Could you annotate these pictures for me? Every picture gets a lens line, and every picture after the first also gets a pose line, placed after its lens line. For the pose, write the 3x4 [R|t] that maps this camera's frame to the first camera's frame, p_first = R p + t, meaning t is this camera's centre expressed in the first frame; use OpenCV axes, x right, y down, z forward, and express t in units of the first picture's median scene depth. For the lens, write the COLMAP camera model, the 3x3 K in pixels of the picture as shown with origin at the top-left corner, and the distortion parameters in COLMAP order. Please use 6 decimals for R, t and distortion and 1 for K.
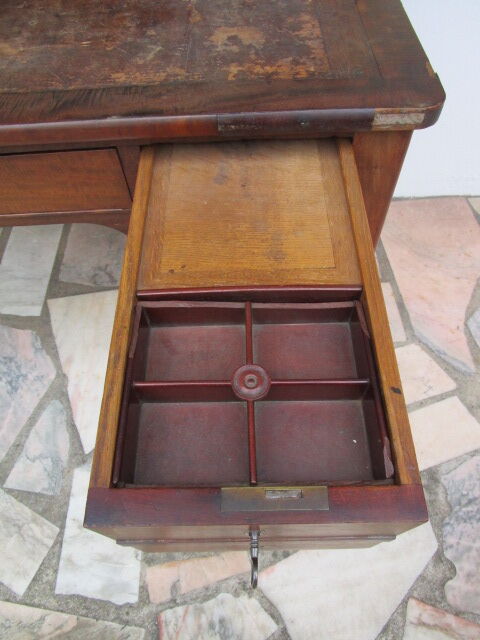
lens RADIAL K [[452.2, 0, 238.7], [0, 452.2, 323.8], [0, 0, 1]] dist [-0.035162, 0.011937]
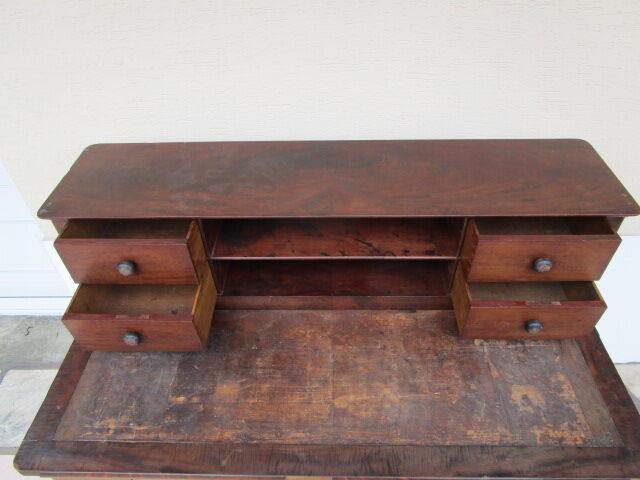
lens RADIAL K [[452.2, 0, 315.3], [0, 452.2, 241.8], [0, 0, 1]] dist [-0.035162, 0.011937]
pose [[0.999252, 0.029067, -0.025522, -0.415851], [-0.034530, 0.967677, -0.249819, -0.397666], [0.017436, 0.250514, 0.967956, -0.437694]]
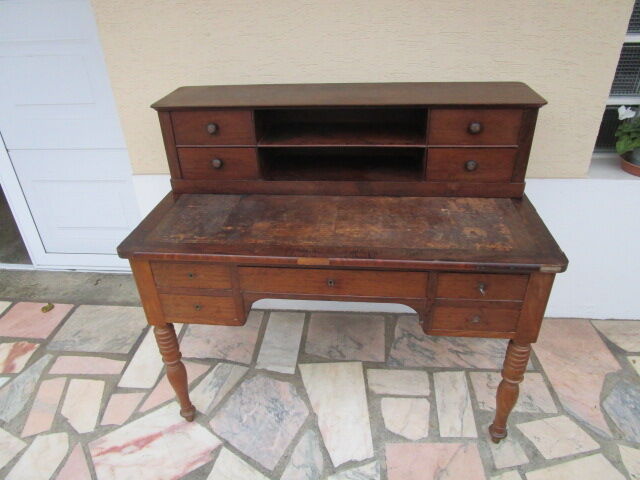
lens RADIAL K [[452.2, 0, 315.7], [0, 452.2, 243.0], [0, 0, 1]] dist [-0.035162, 0.011937]
pose [[0.991927, 0.062386, -0.110405, -0.302255], [-0.104031, 0.898185, -0.427131, 0.278336], [0.072517, 0.435168, 0.897424, -0.629934]]
